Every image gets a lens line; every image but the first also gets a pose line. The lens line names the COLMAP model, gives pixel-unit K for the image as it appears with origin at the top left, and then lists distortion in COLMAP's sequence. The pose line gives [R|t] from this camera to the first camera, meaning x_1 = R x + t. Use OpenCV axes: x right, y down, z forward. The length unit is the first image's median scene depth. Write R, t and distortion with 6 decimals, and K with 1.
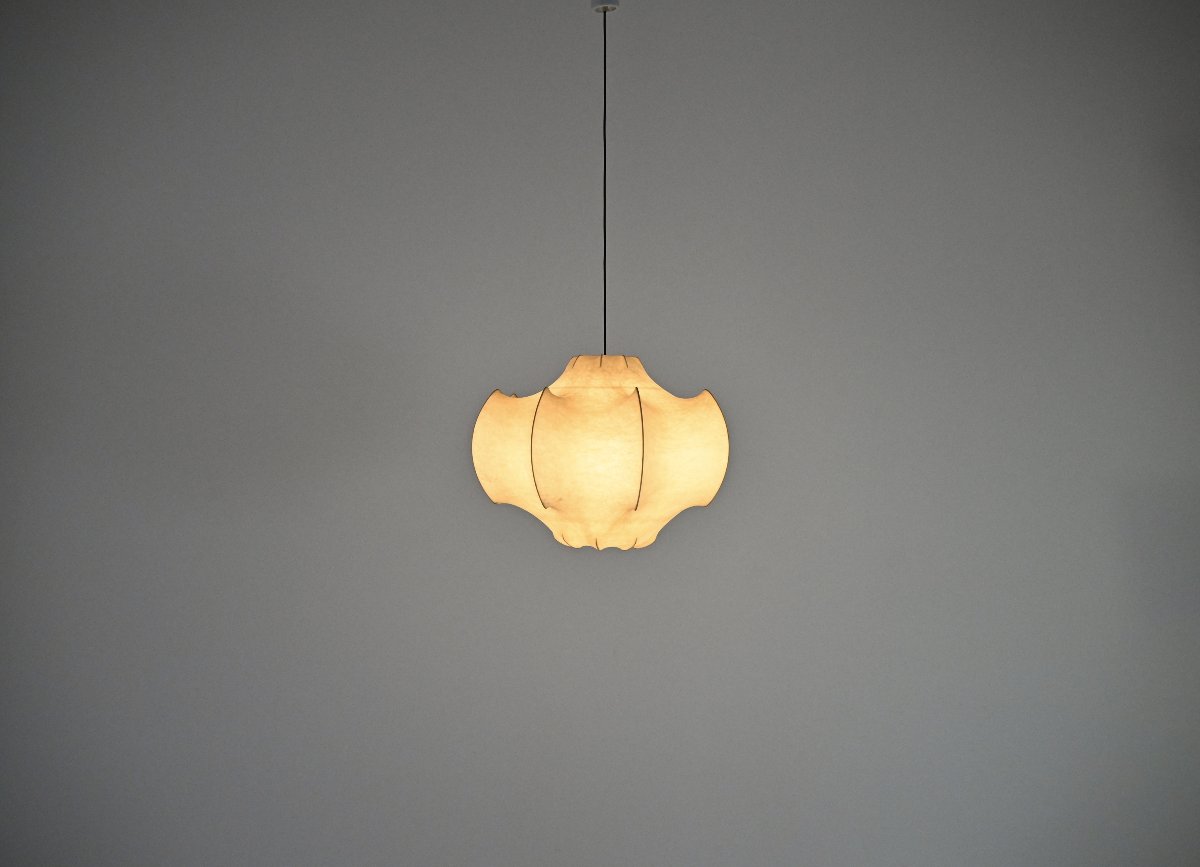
lens RADIAL K [[1122.9, 0, 601.3], [0, 1122.9, 434.8], [0, 0, 1]] dist [-0.000211, -0.000543]
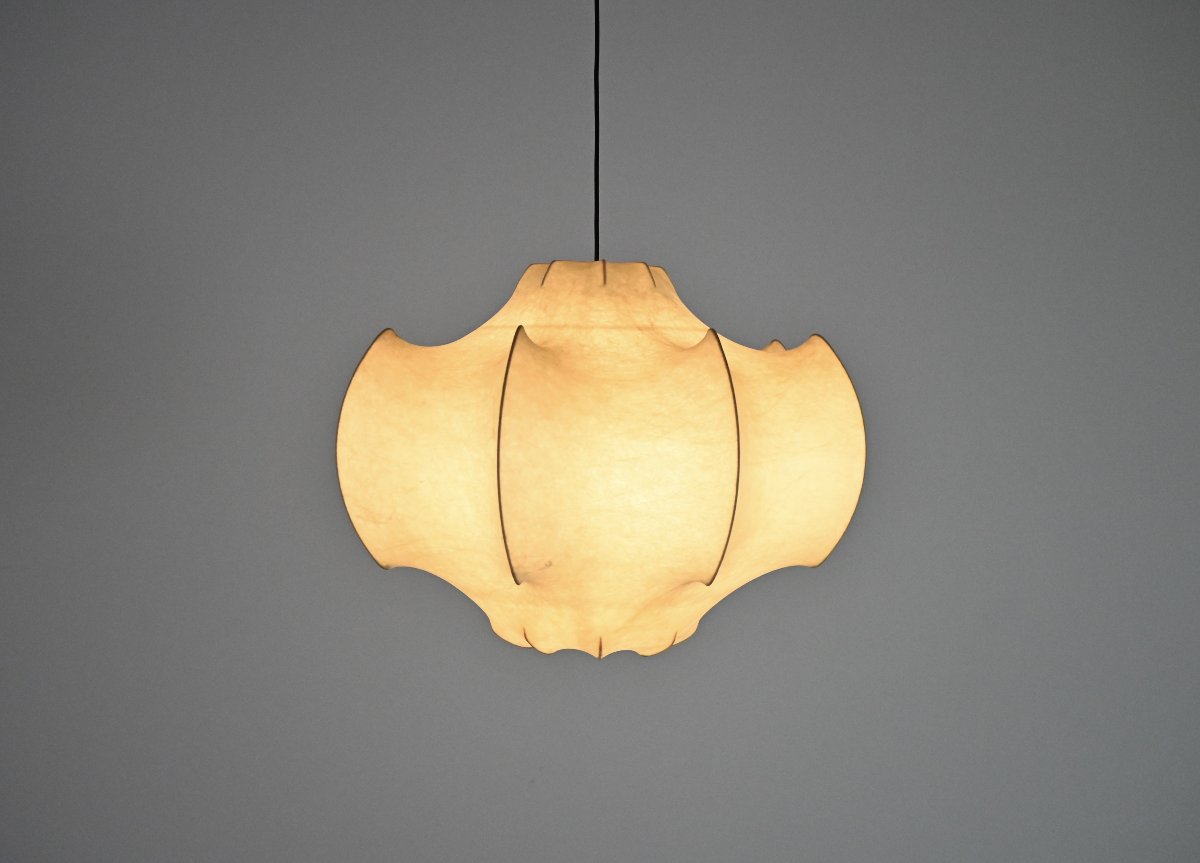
lens RADIAL K [[1503.8, 0, 605.3], [0, 1503.8, 432.6], [0, 0, 1]] dist [0.132160, 0.000000]
pose [[0.976762, -0.002217, 0.214313, -0.144399], [-0.004929, 0.999450, 0.032802, -0.018292], [-0.214268, -0.033096, 0.976214, 0.367111]]
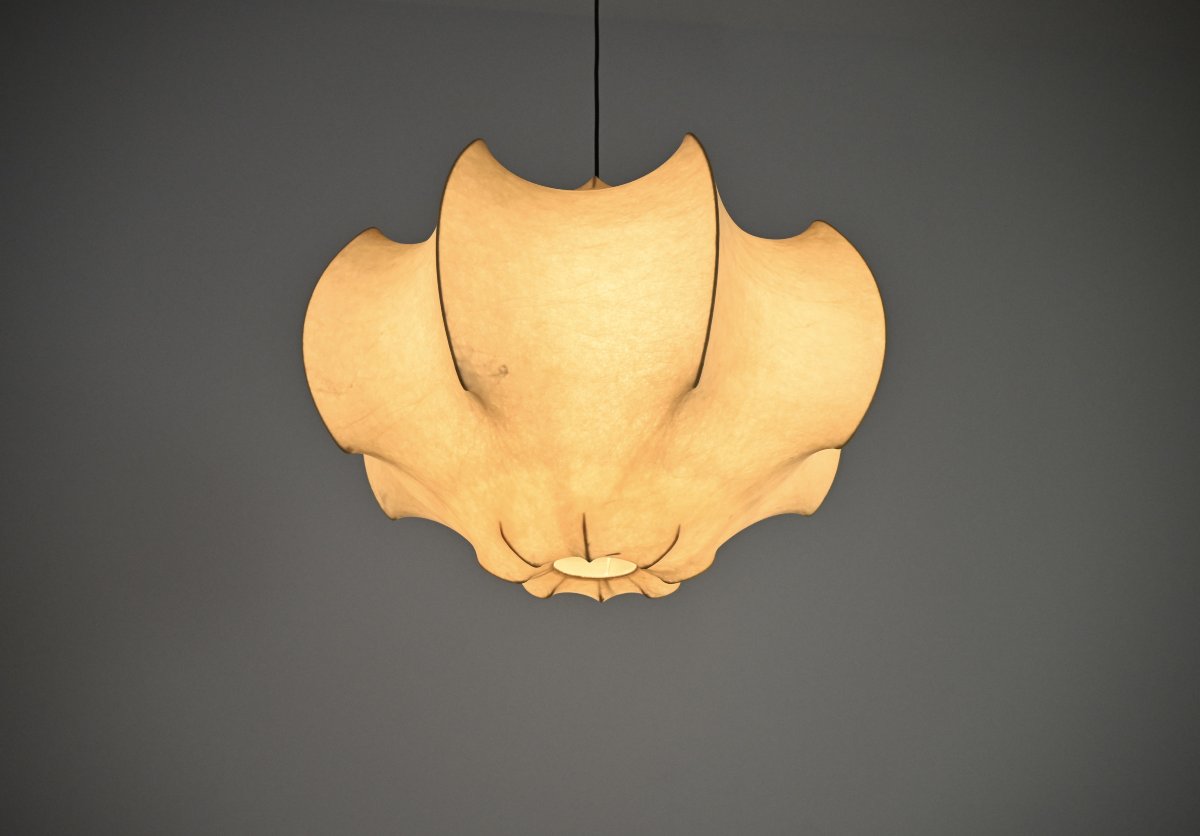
lens RADIAL K [[1042.1, 0, 592.0], [0, 1042.1, 418.8], [0, 0, 1]] dist [-0.003575, -0.001312]
pose [[0.997396, 0.032800, 0.064228, -0.027499], [-0.004453, 0.916900, -0.399091, 0.214357], [-0.071981, 0.397766, 0.914659, 0.645850]]
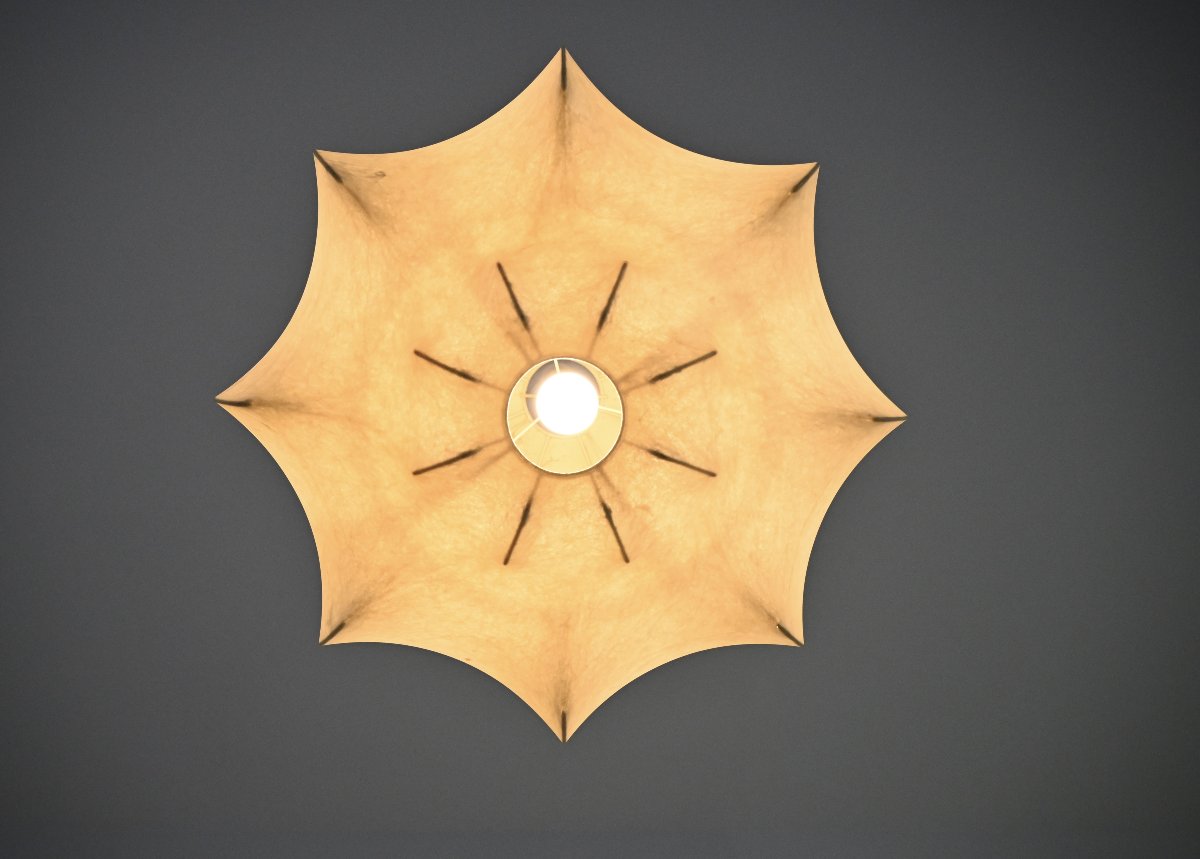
lens RADIAL K [[1122.9, 0, 596.2], [0, 1122.9, 434.0], [0, 0, 1]] dist [-0.000211, -0.000543]
pose [[0.966751, -0.255414, 0.012499, 0.006390], [0.030314, 0.065935, -0.997363, 0.428212], [0.253916, 0.964581, 0.071485, 1.043508]]
